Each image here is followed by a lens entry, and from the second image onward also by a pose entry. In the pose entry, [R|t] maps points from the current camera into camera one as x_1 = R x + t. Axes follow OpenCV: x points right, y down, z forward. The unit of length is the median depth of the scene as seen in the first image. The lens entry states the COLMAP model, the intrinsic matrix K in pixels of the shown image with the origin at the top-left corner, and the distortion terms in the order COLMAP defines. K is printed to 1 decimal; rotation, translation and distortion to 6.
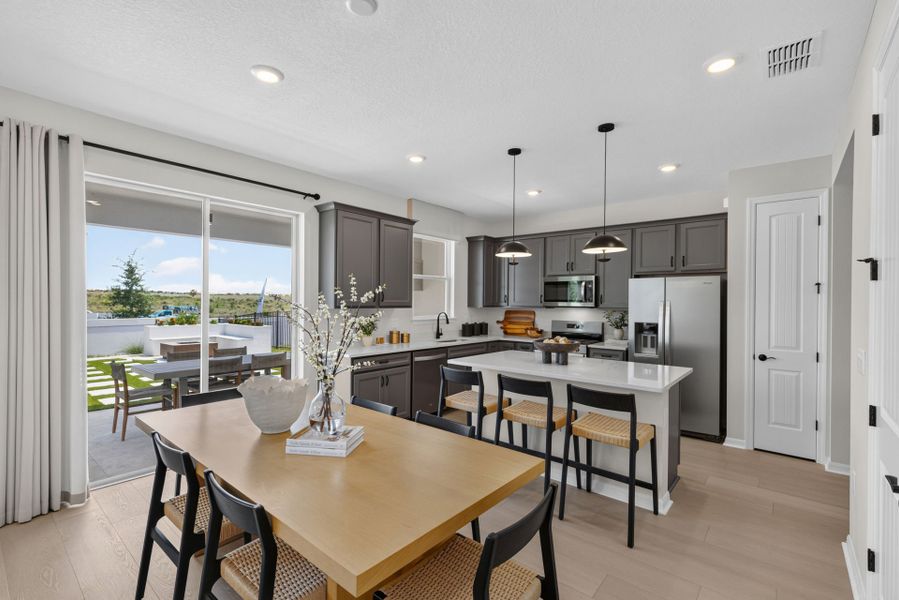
lens RADIAL K [[405.3, 0, 450.4], [0, 405.3, 301.5], [0, 0, 1]] dist [0.009401, 0.000864]
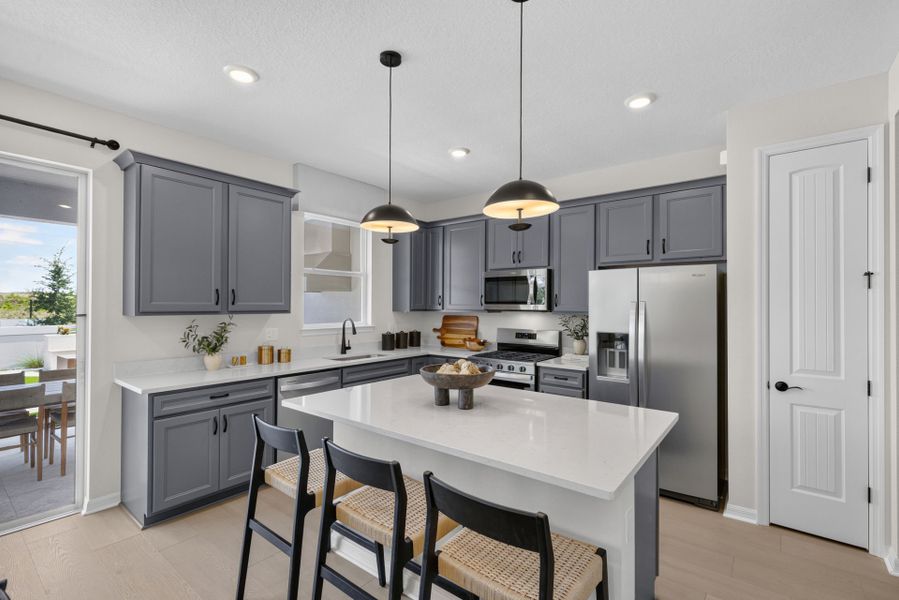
lens RADIAL K [[405.3, 0, 451.1], [0, 405.3, 302.7], [0, 0, 1]] dist [0.009401, 0.000864]
pose [[0.999464, -0.004956, 0.032362, 0.177648], [0.005109, 0.999976, -0.004641, 0.001798], [-0.032339, 0.004804, 0.999465, 0.301132]]
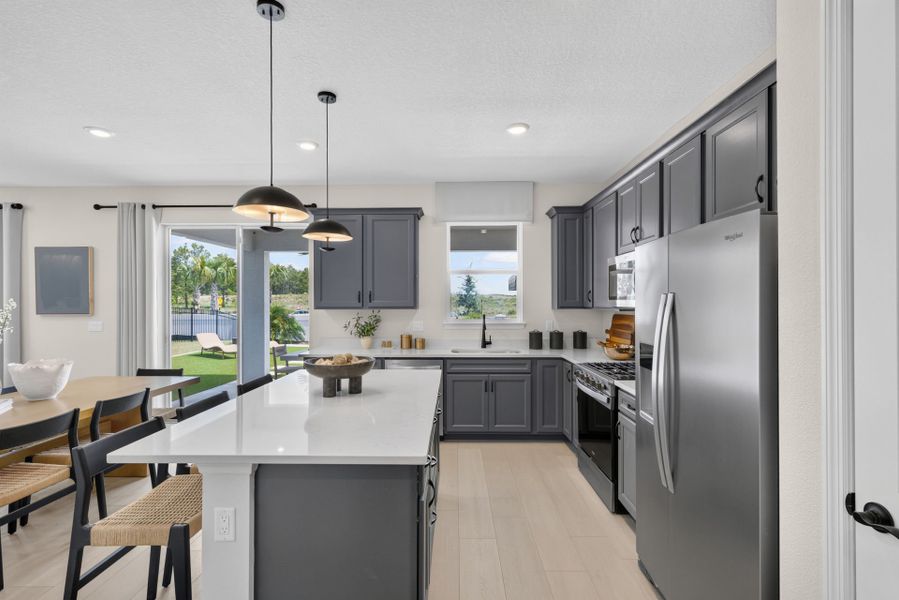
lens RADIAL K [[405.3, 0, 449.4], [0, 405.3, 294.0], [0, 0, 1]] dist [0.009401, 0.000864]
pose [[0.631298, -0.024588, -0.775150, 0.673301], [0.006779, 0.999634, -0.026188, 0.007333], [0.775511, 0.011277, 0.631234, 0.548691]]
